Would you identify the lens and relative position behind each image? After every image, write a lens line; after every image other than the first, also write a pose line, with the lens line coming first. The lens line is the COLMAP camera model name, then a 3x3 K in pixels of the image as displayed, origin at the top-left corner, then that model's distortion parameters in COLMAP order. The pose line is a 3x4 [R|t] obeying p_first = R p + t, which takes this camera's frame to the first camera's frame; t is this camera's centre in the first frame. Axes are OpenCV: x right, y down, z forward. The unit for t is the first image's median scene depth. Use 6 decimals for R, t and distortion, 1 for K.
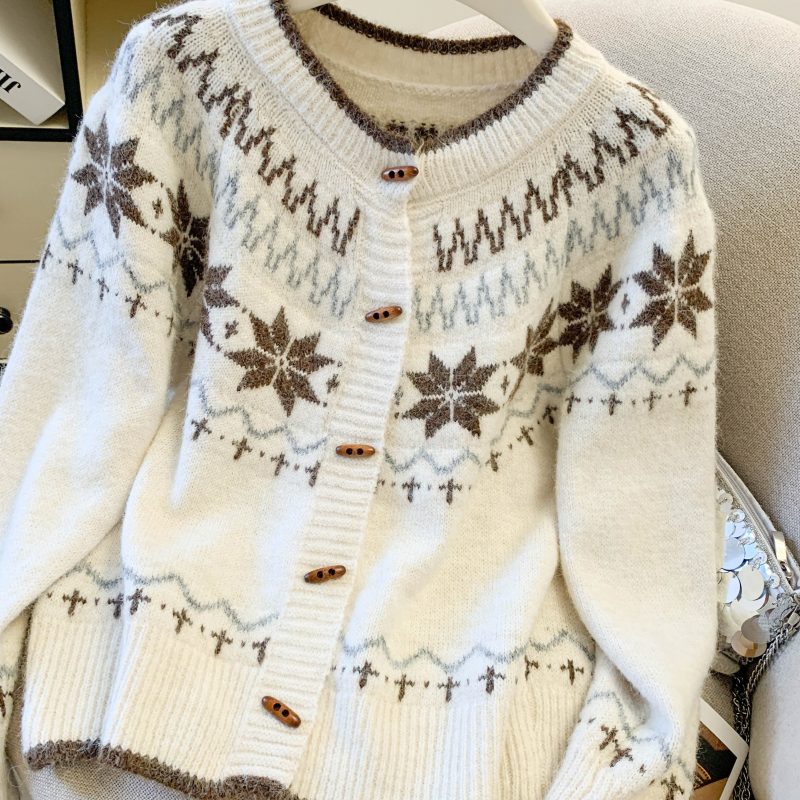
lens RADIAL K [[809.0, 0, 408.8], [0, 809.0, 385.5], [0, 0, 1]] dist [0.123319, -0.341503]
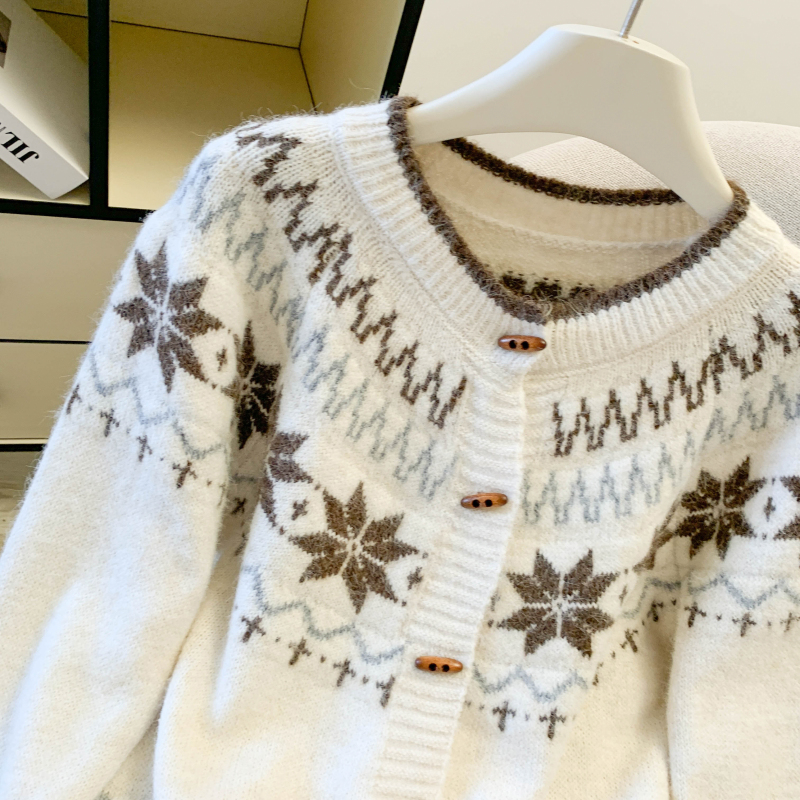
lens RADIAL K [[809.0, 0, 408.8], [0, 809.0, 385.5], [0, 0, 1]] dist [0.123319, -0.341503]
pose [[0.995753, 0.068410, 0.061613, -0.169161], [-0.068345, 0.997657, -0.003160, -0.200592], [-0.061685, -0.001064, 0.998095, 0.175994]]
